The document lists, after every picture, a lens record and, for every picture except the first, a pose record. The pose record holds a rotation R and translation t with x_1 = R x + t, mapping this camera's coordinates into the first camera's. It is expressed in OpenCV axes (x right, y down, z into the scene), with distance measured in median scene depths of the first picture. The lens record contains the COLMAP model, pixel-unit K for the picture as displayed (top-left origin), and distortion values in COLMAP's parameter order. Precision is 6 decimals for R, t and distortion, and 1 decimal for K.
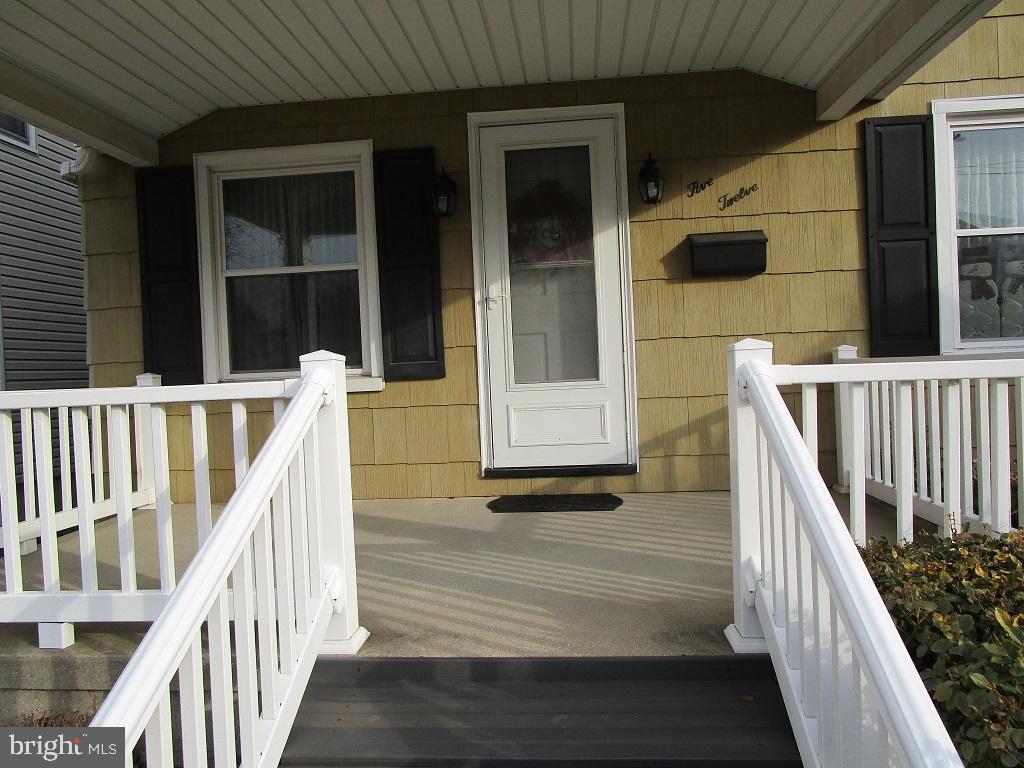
lens RADIAL K [[737.5, 0, 512.0], [0, 737.5, 384.0], [0, 0, 1]] dist [-0.016376, -0.000502]
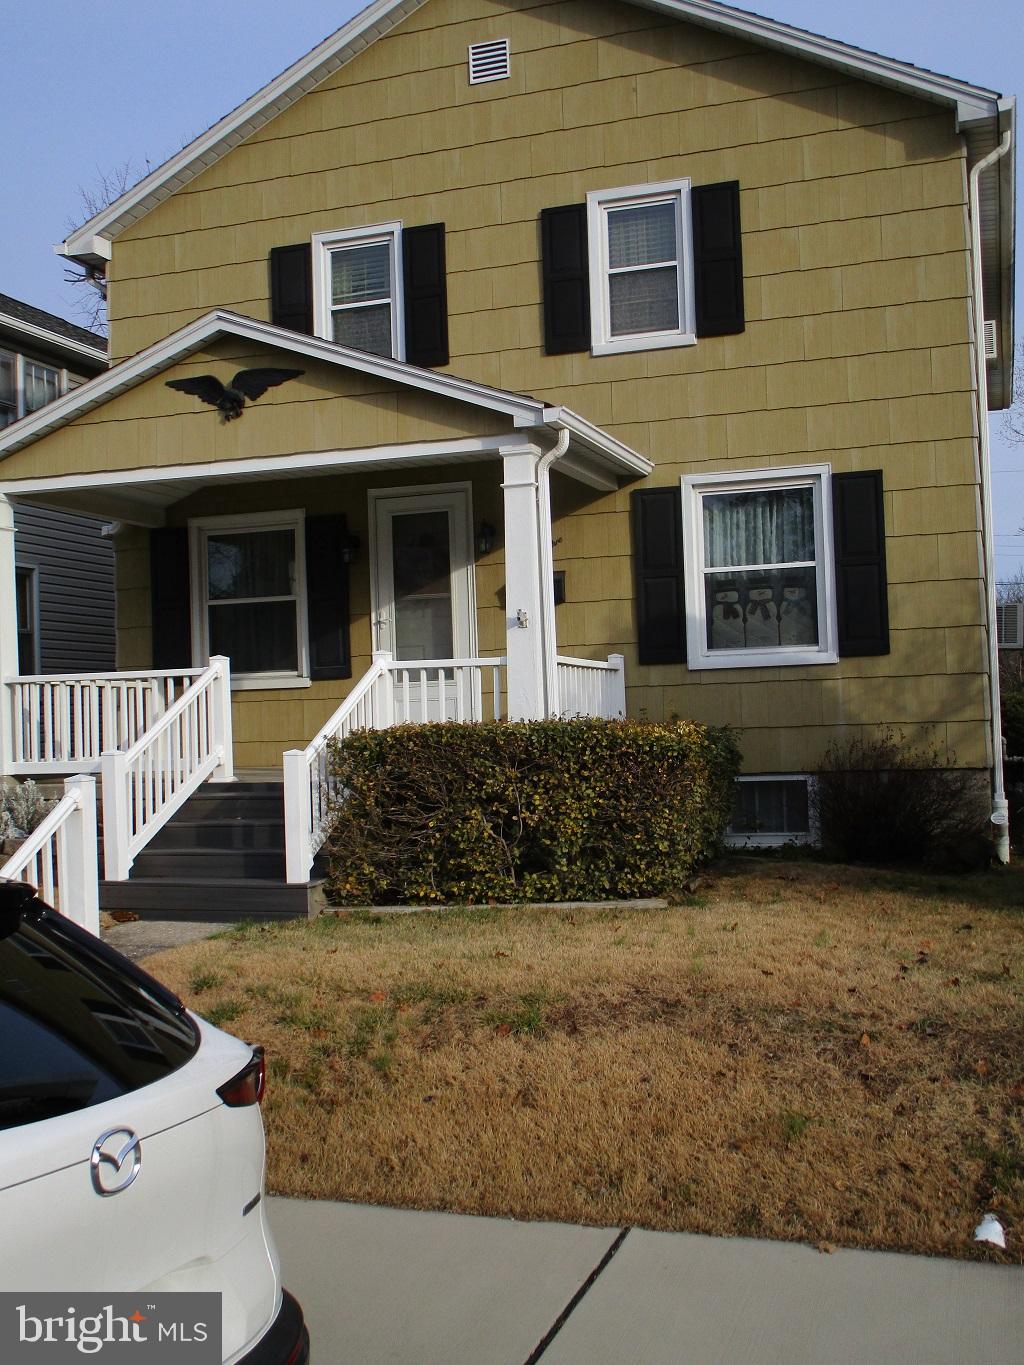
lens RADIAL K [[1476.8, 0, 512.0], [0, 1476.8, 682.5], [0, 0, 1]] dist [-0.001832, -0.004714]
pose [[0.972395, 0.002777, -0.233326, 0.876151], [-0.011467, 0.999290, -0.035896, 0.099466], [0.233061, 0.037581, 0.971736, -1.680684]]
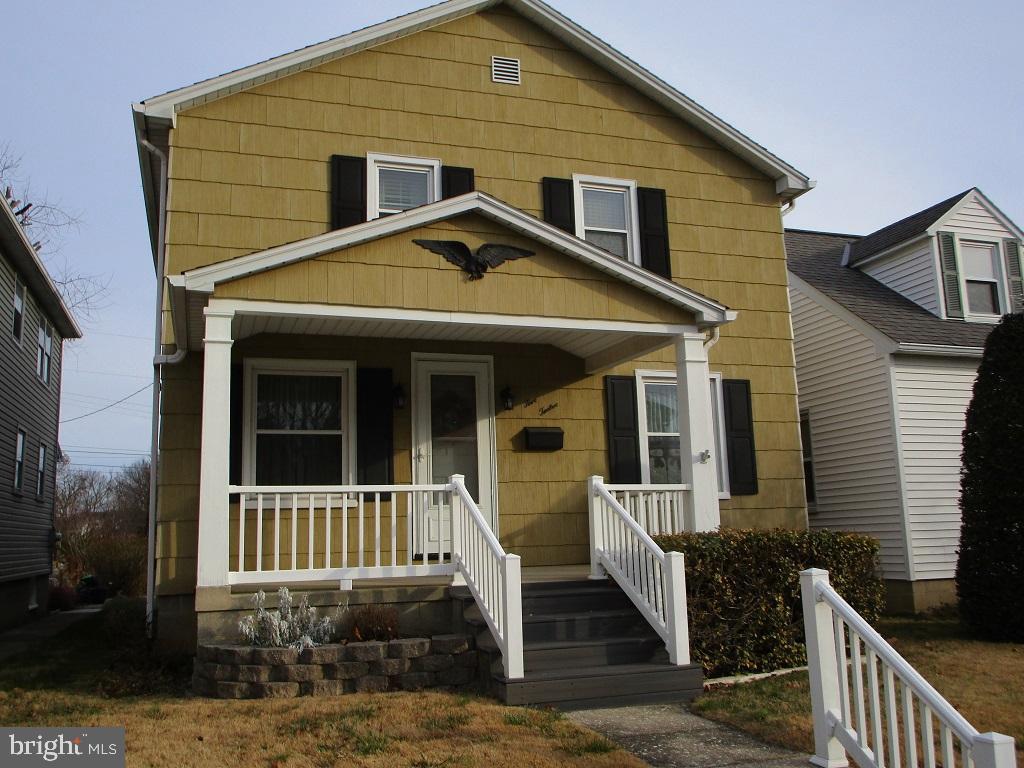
lens RADIAL K [[915.9, 0, 512.0], [0, 915.9, 384.0], [0, 0, 1]] dist [-0.039614, 0.002748]
pose [[0.913732, 0.078665, 0.398629, -0.727177], [0.000029, 0.981067, -0.193669, 0.142027], [-0.406316, 0.176974, 0.896430, -1.098918]]
